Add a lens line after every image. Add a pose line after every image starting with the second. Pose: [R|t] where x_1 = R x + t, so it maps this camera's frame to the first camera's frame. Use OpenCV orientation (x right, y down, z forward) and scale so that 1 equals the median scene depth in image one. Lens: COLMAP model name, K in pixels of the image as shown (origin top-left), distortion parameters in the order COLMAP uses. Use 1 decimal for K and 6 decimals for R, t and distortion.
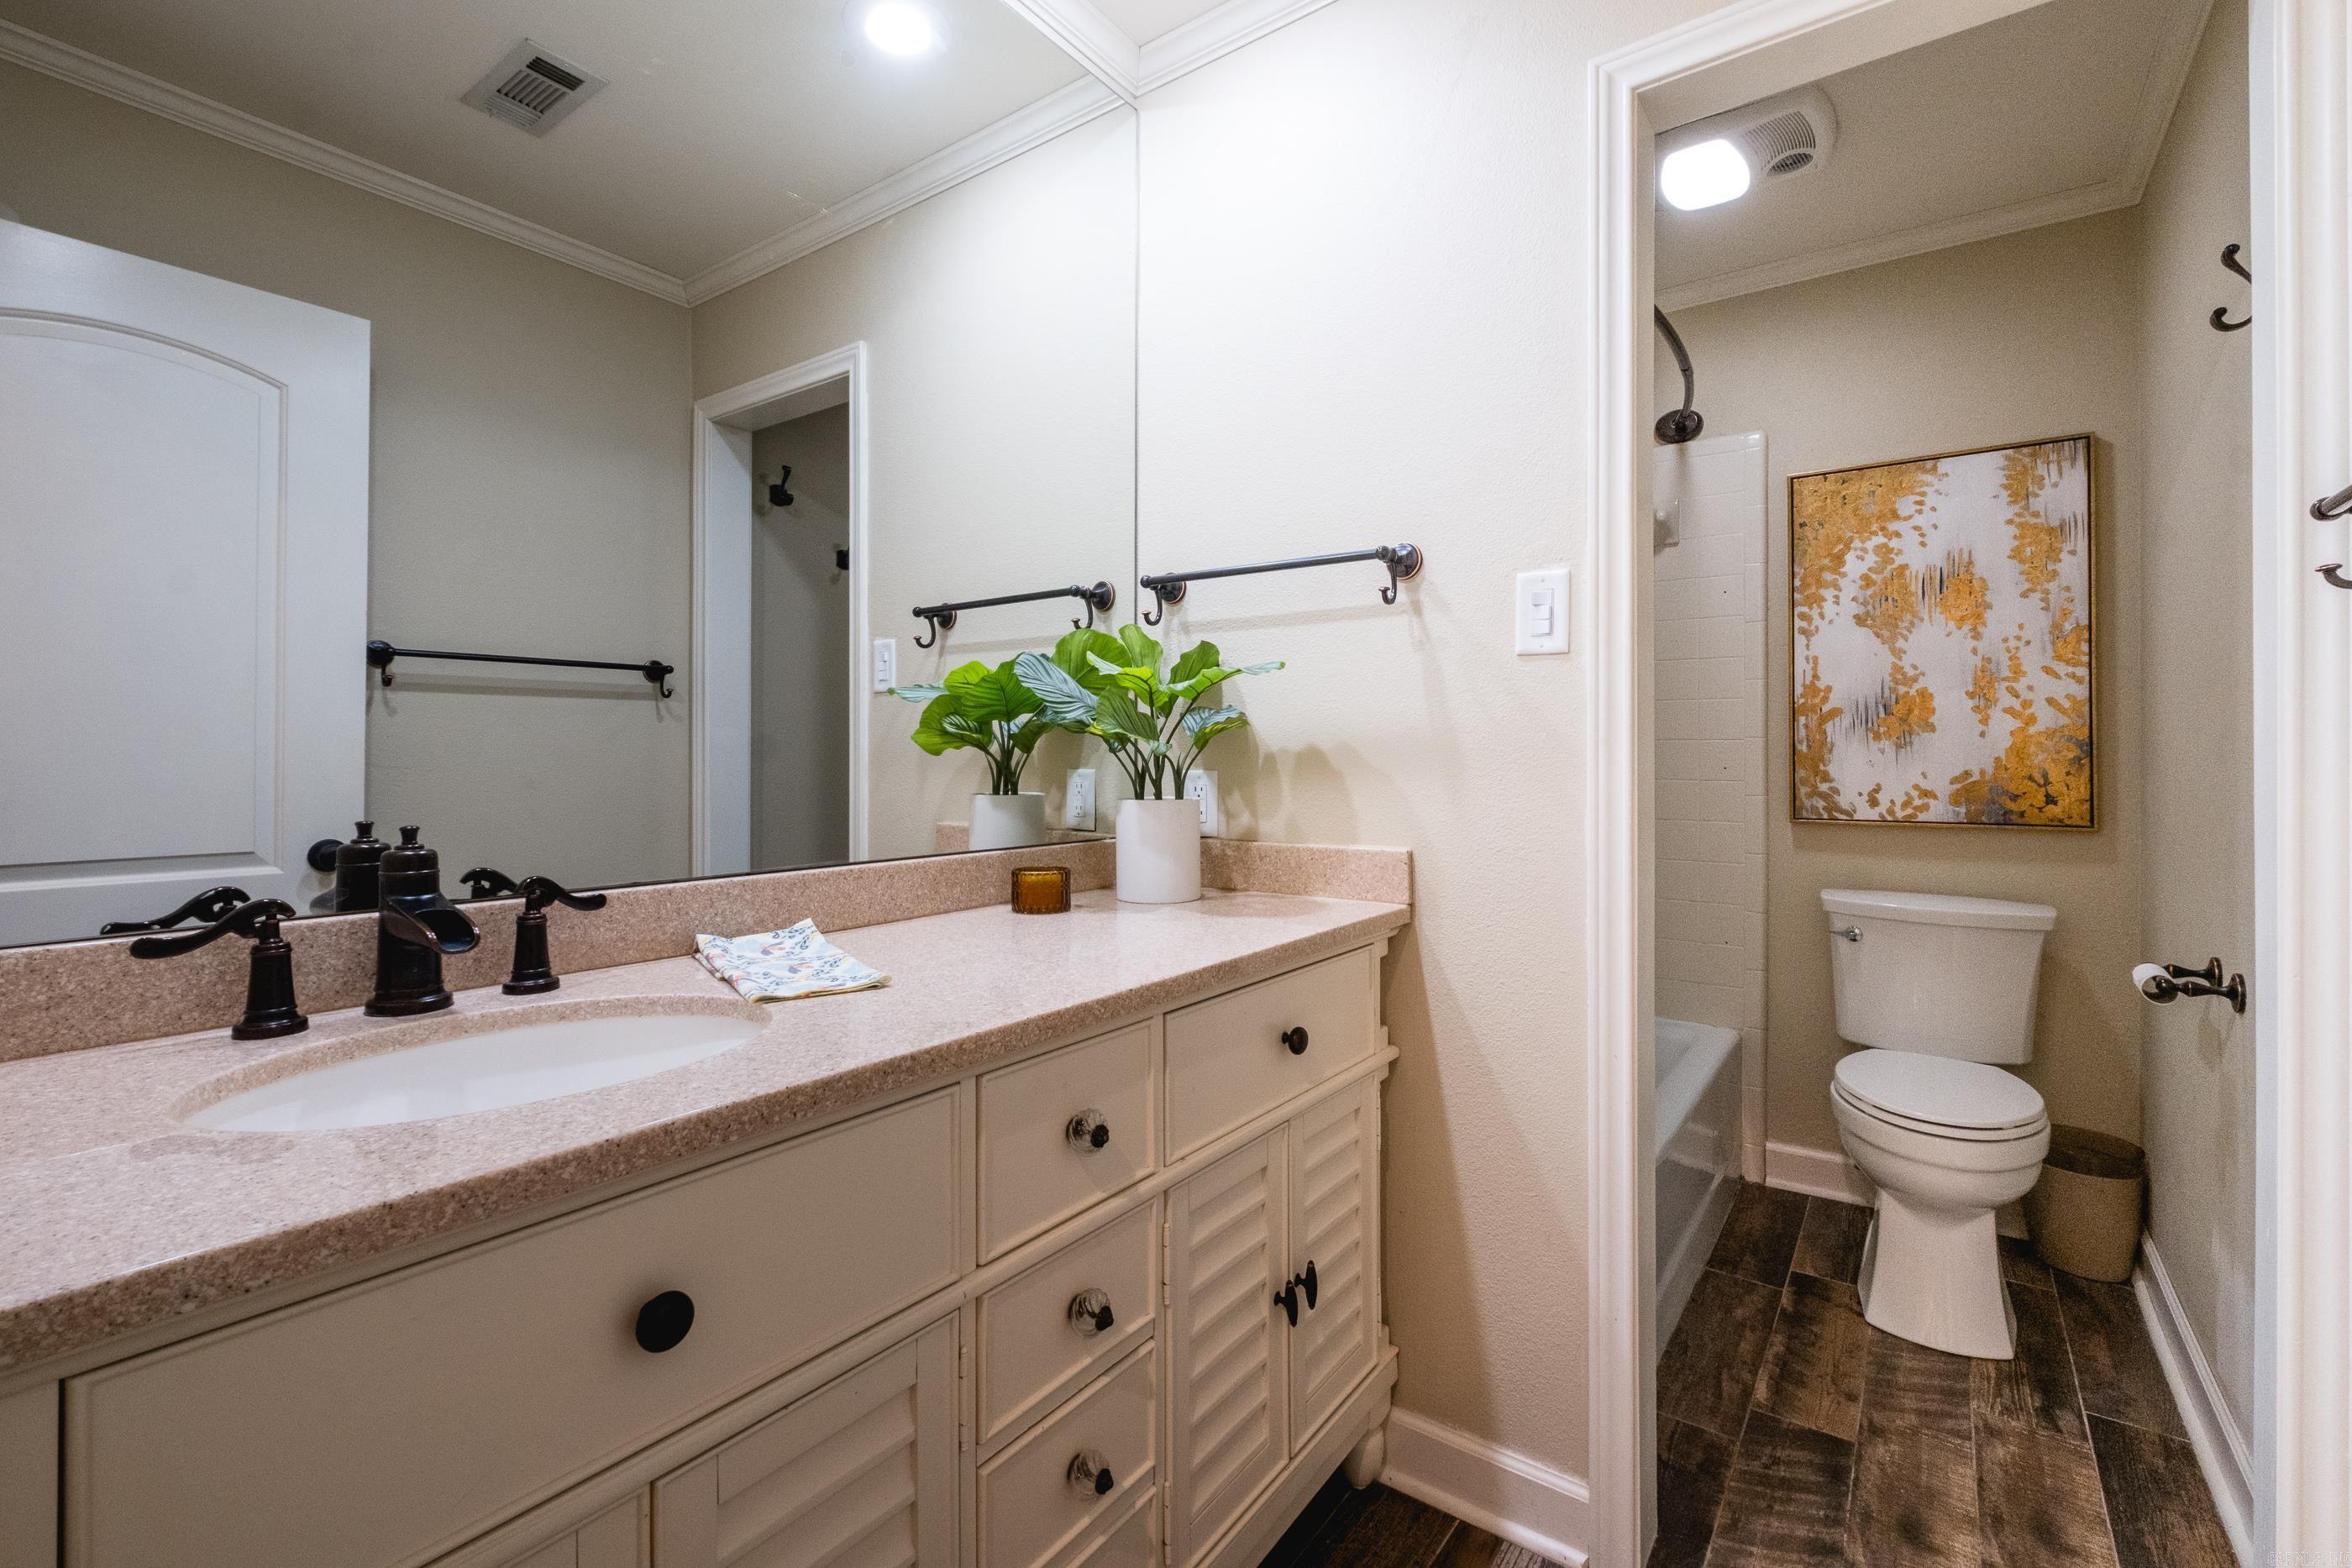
lens RADIAL K [[1017.4, 0, 1167.2], [0, 1017.4, 749.7], [0, 0, 1]] dist [0.008047, -0.005017]
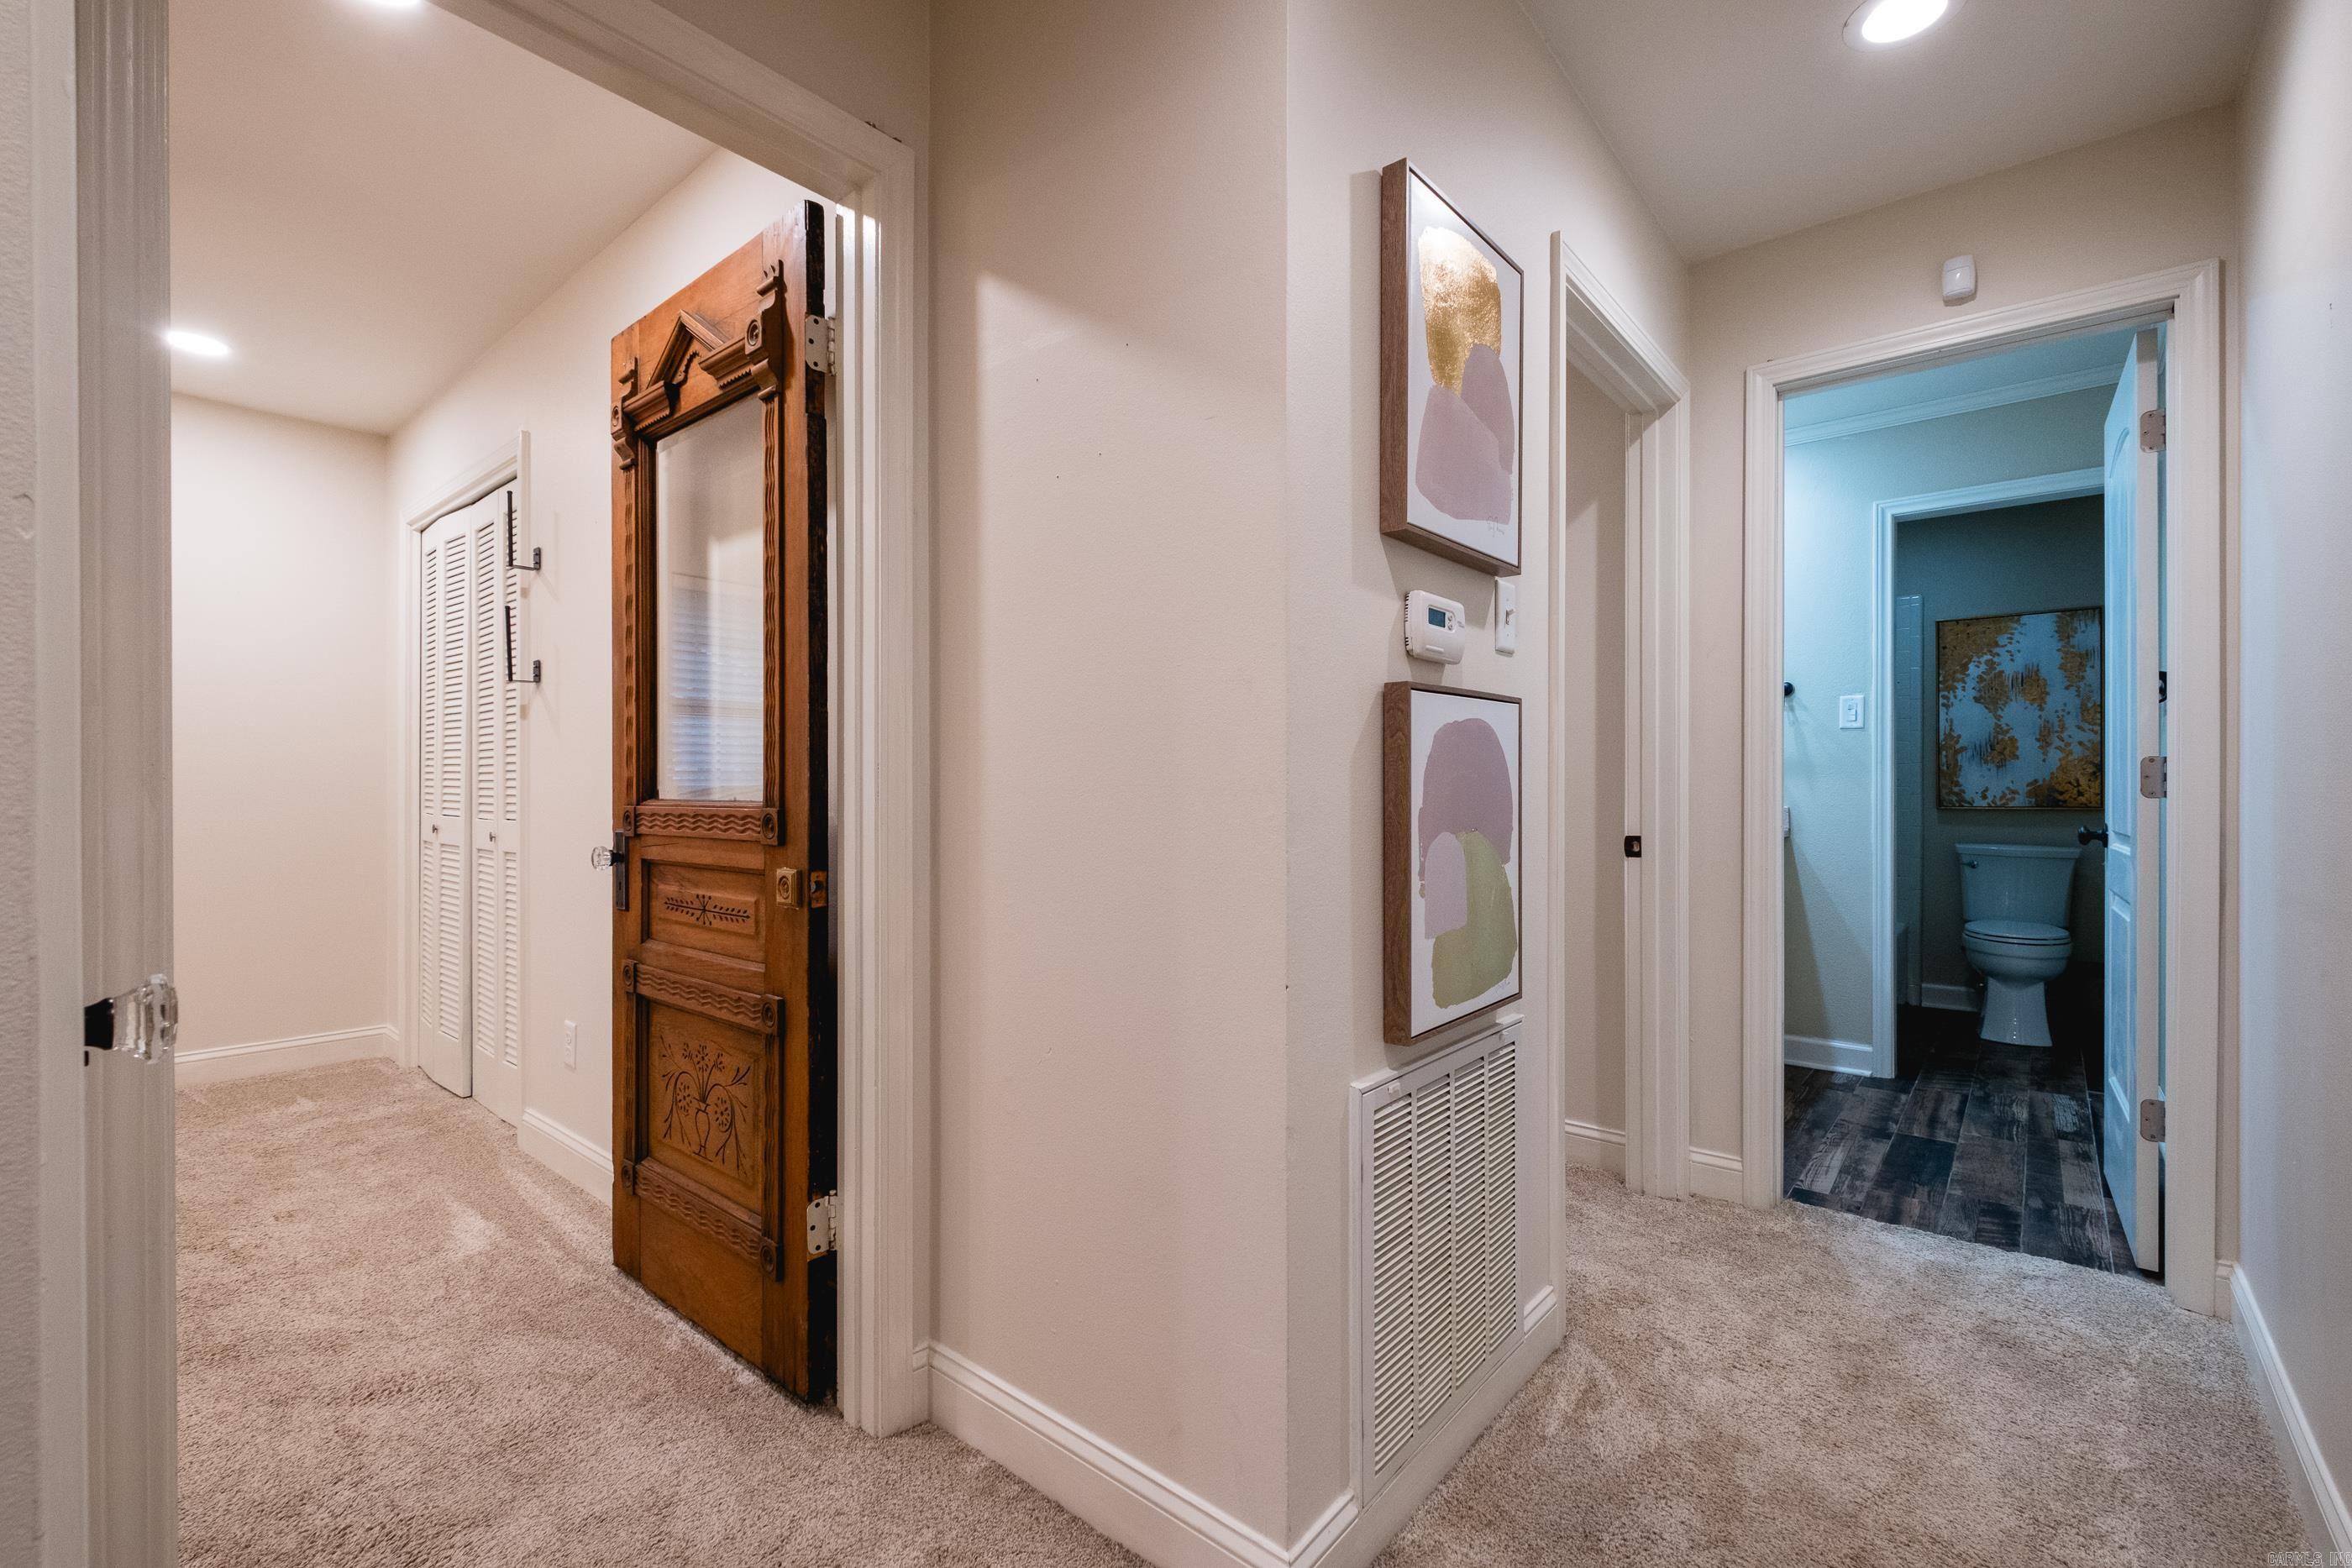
lens RADIAL K [[1017.4, 0, 1170.5], [0, 1017.4, 793.8], [0, 0, 1]] dist [0.008047, -0.005017]
pose [[0.998062, -0.001795, -0.062208, -0.700879], [0.002294, 0.999966, 0.007942, 0.027807], [0.062191, -0.008070, 0.998032, -0.989612]]
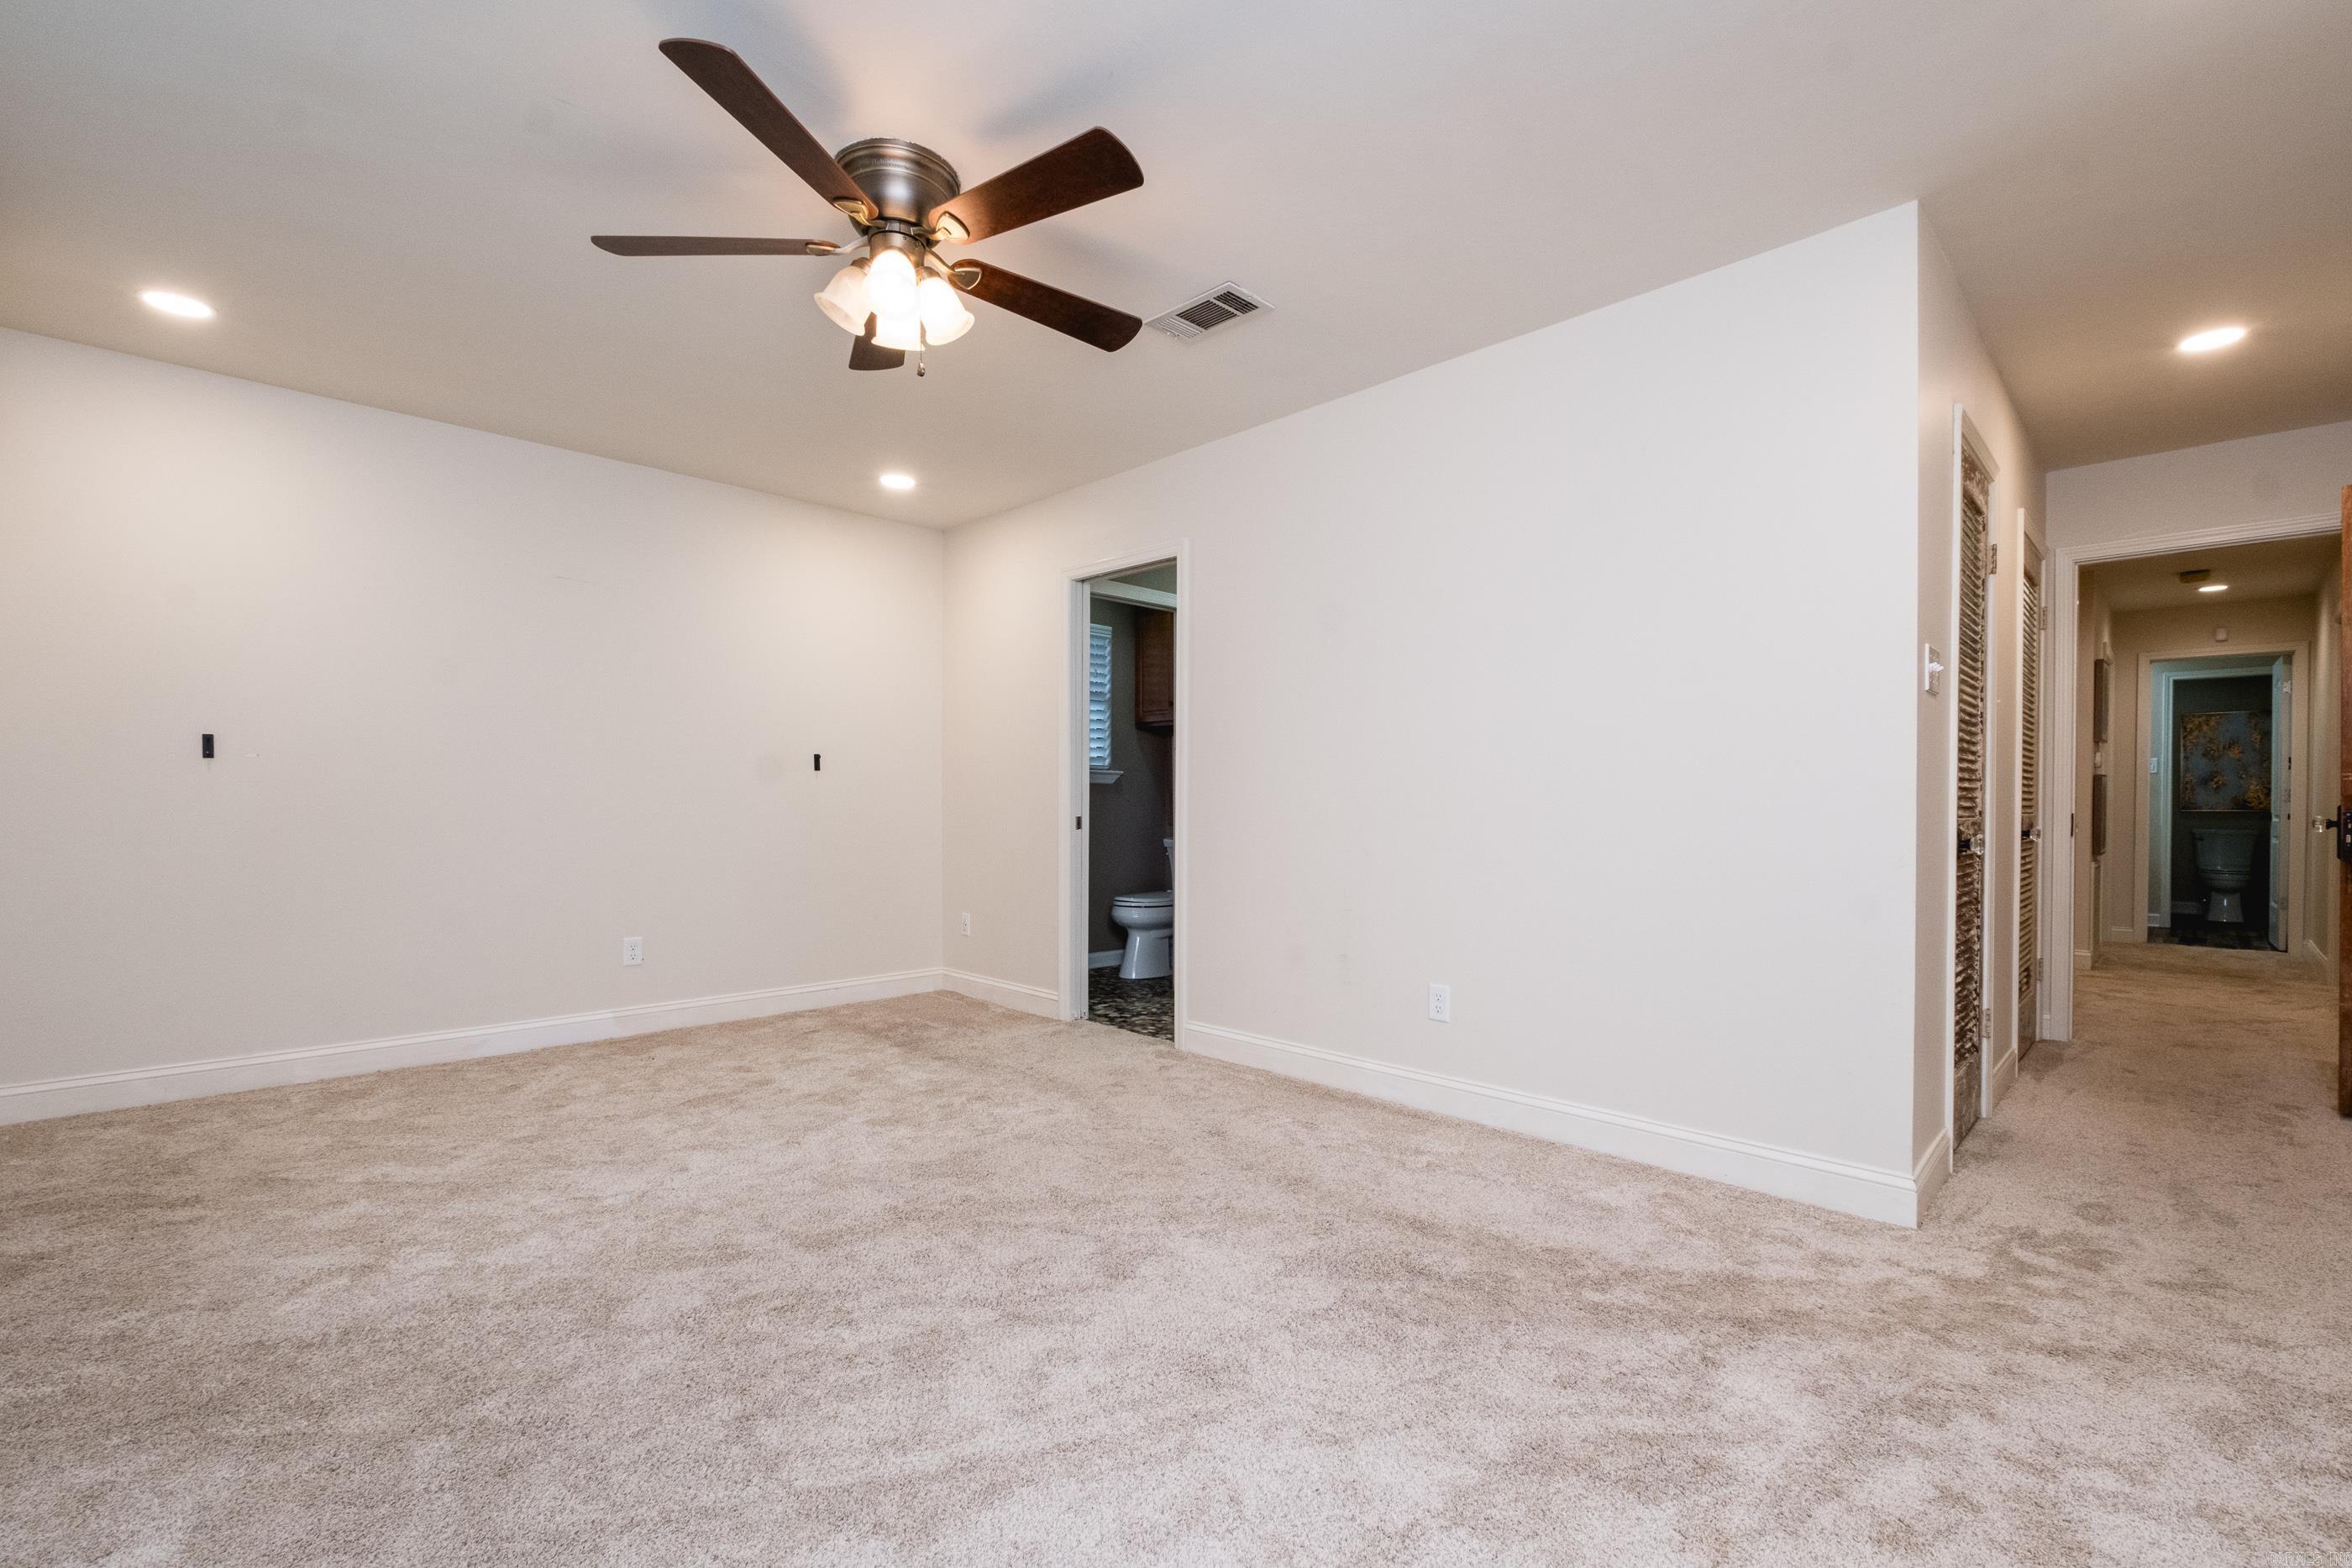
lens RADIAL K [[1017.4, 0, 1180.9], [0, 1017.4, 785.8], [0, 0, 1]] dist [0.008047, -0.005017]
pose [[0.990076, 0.019157, -0.139224, -2.653128], [-0.019873, 0.999795, -0.003760, 0.064023], [0.139123, 0.006489, 0.990254, -3.410712]]
